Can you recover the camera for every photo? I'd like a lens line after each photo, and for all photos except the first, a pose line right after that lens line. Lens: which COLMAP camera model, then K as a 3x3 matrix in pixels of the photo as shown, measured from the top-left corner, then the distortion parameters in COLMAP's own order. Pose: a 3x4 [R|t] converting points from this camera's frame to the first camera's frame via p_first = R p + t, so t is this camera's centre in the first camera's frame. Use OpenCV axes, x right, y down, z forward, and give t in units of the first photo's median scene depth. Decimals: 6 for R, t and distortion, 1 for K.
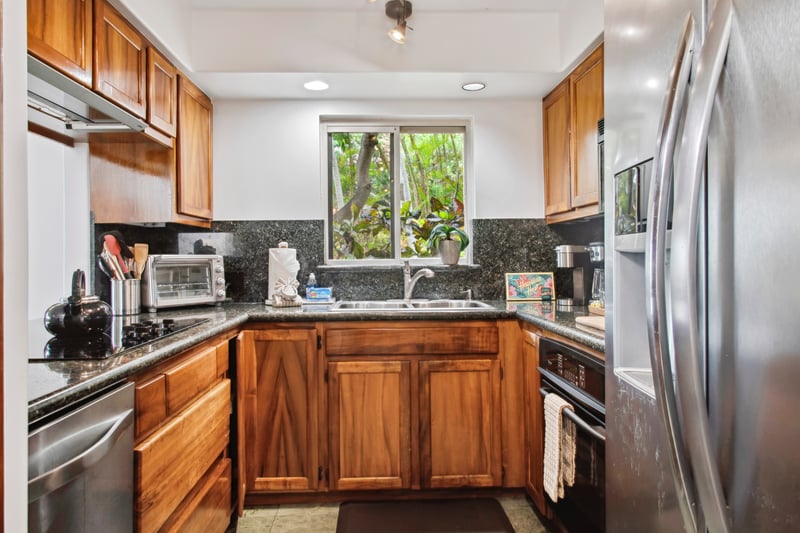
lens RADIAL K [[547.0, 0, 400.0], [0, 547.0, 266.5], [0, 0, 1]] dist [0.005050, 0.004971]
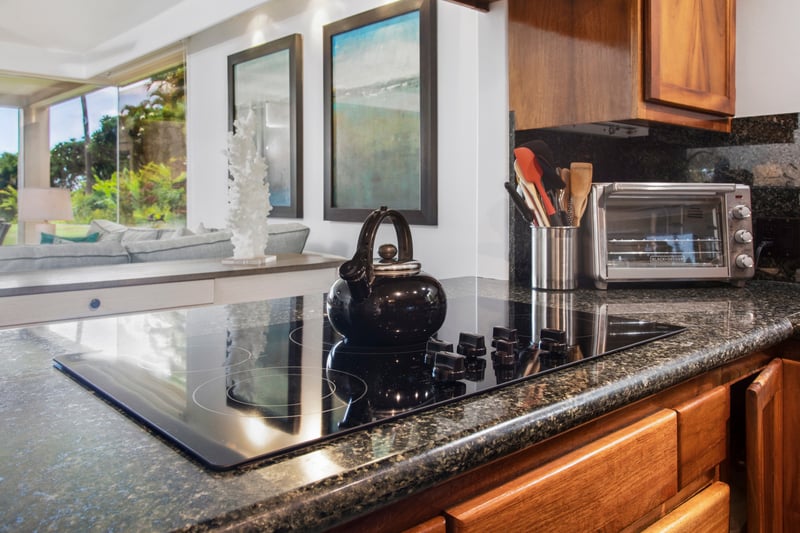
lens RADIAL K [[652.3, 0, 399.6], [0, 652.3, 193.9], [0, 0, 1]] dist [-0.002322, -0.004434]
pose [[0.635995, 0.007071, -0.771660, -0.083951], [-0.020427, 0.999762, -0.007675, -0.001496], [0.771422, 0.020644, 0.635988, 0.444070]]
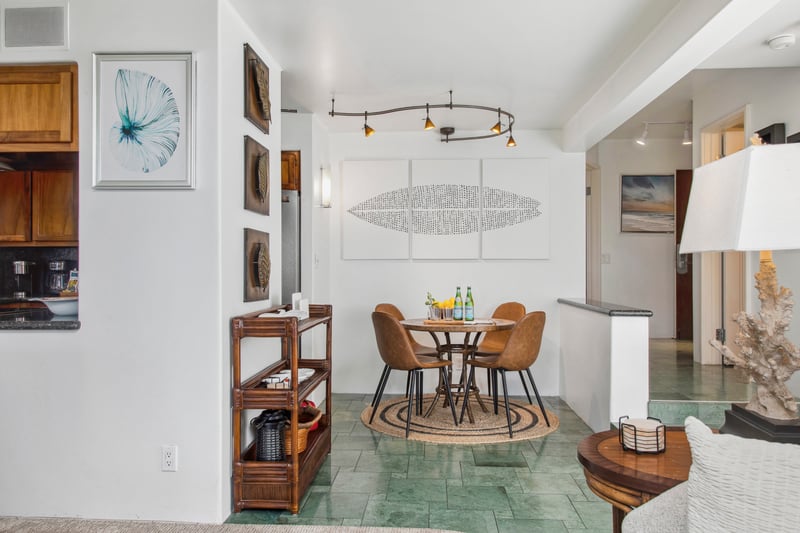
lens RADIAL K [[586.9, 0, 400.0], [0, 586.9, 266.5], [0, 0, 1]] dist [0.014257, 0.002001]
pose [[0.110715, 0.010815, 0.993793, -1.553619], [0.015157, 0.999806, -0.012569, 0.021958], [-0.993737, 0.016454, 0.110529, -0.433813]]
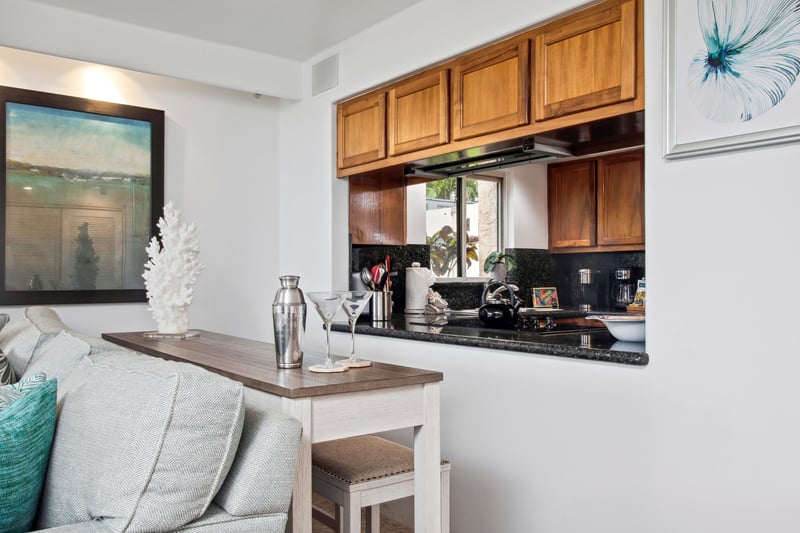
lens RADIAL K [[671.9, 0, 400.0], [0, 671.9, 266.5], [0, 0, 1]] dist [0.014220, 0.003967]
pose [[0.821597, 0.017866, 0.569789, -1.297637], [0.001281, 0.999448, -0.033184, 0.017307], [-0.570067, 0.027994, 0.821121, -0.260141]]
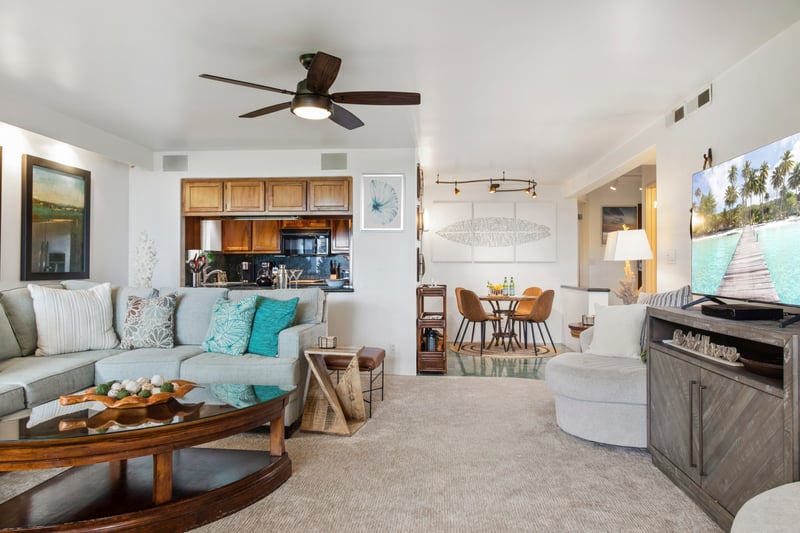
lens RADIAL K [[547.0, 0, 400.0], [0, 547.0, 266.5], [0, 0, 1]] dist [0.005050, 0.004971]
pose [[0.133331, 0.012972, 0.990987, -2.768166], [0.012413, 0.999814, -0.014758, 0.042861], [-0.990994, 0.014268, 0.133145, -0.245571]]
